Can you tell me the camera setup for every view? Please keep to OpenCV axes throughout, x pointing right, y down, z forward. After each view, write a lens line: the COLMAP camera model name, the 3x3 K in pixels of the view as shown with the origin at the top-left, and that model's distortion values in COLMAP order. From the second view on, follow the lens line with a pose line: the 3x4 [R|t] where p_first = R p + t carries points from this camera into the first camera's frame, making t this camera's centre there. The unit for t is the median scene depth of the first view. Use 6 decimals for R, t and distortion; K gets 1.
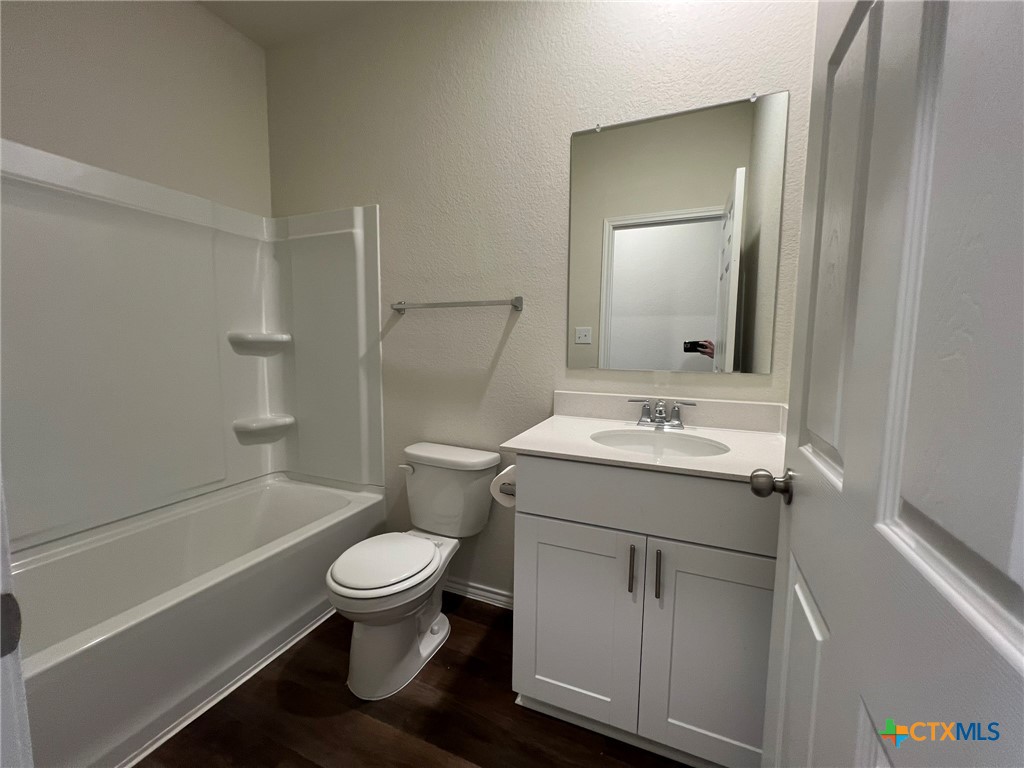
lens RADIAL K [[411.0, 0, 514.3], [0, 411.0, 379.3], [0, 0, 1]] dist [-0.004420, 0.001203]
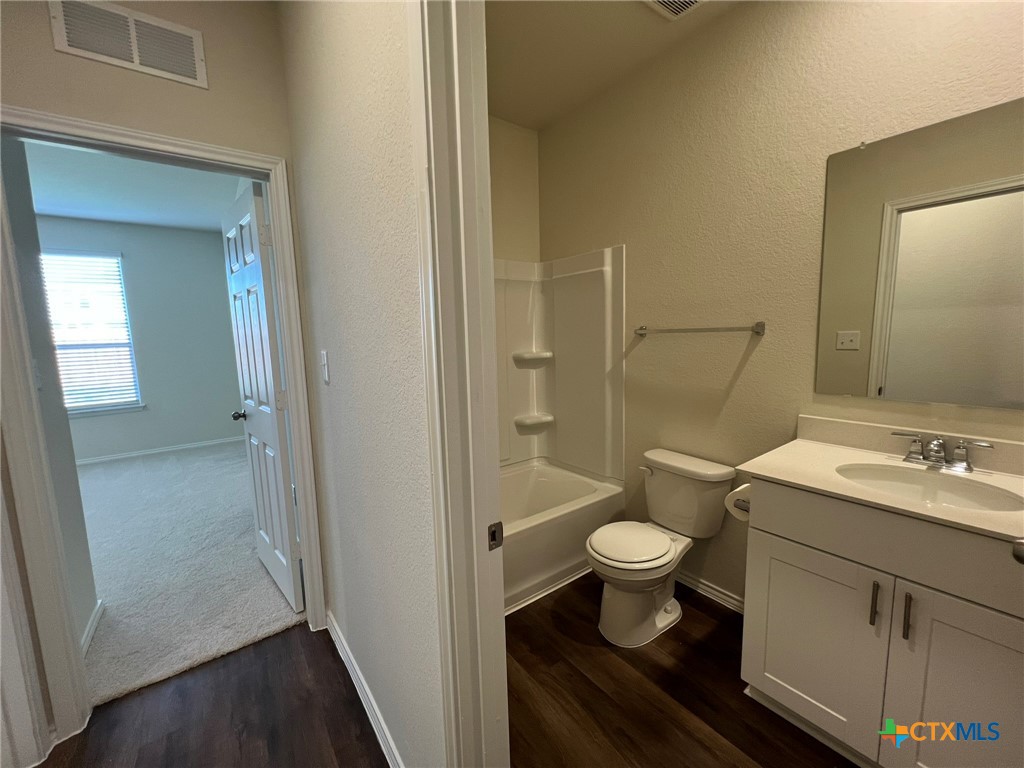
lens RADIAL K [[411.0, 0, 511.5], [0, 411.0, 382.0], [0, 0, 1]] dist [-0.004420, 0.001203]
pose [[0.857721, 0.027619, -0.513372, 0.008085], [-0.010393, 0.999283, 0.036397, -0.082561], [0.514010, -0.025883, 0.857394, -0.224764]]
